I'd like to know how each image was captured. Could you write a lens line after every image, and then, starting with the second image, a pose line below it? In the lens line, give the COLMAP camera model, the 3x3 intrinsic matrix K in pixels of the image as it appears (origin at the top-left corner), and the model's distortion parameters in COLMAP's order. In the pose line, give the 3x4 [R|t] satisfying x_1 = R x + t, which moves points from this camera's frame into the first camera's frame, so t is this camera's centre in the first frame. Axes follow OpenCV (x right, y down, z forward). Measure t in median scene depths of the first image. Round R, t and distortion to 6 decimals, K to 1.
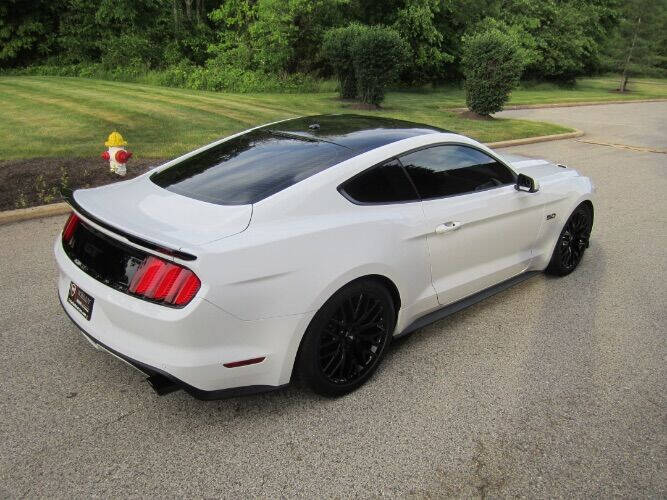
lens RADIAL K [[545.4, 0, 367.0], [0, 545.4, 250.7], [0, 0, 1]] dist [-0.049541, 0.000526]
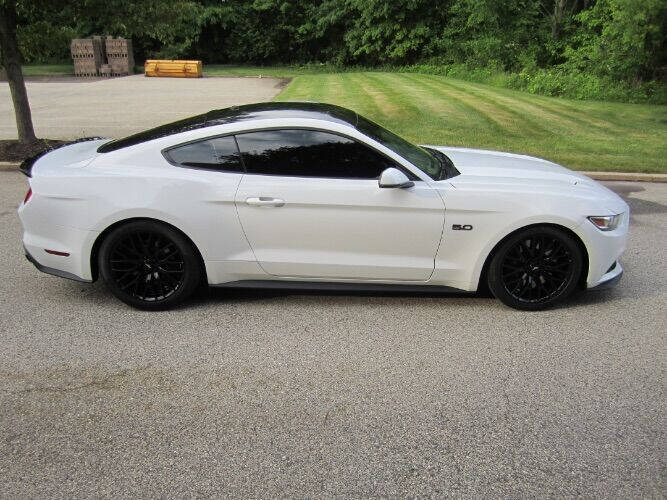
lens RADIAL K [[556.6, 0, 335.3], [0, 556.6, 261.7], [0, 0, 1]] dist [-0.066209, 0.026932]
pose [[0.721000, 0.238093, -0.650746, 0.132148], [-0.235738, 0.967380, 0.092754, -0.008384], [0.651603, 0.086530, 0.753608, 0.035164]]
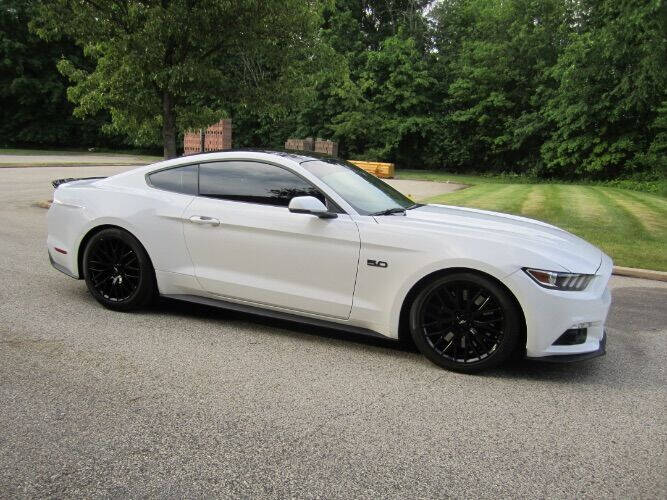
lens RADIAL K [[557.1, 0, 334.7], [0, 557.1, 264.4], [0, 0, 1]] dist [-0.080037, 0.056373]
pose [[0.407645, 0.173855, -0.896437, 0.180437], [-0.353531, 0.935196, 0.020607, -0.010466], [0.841927, 0.308518, 0.442691, 0.096864]]
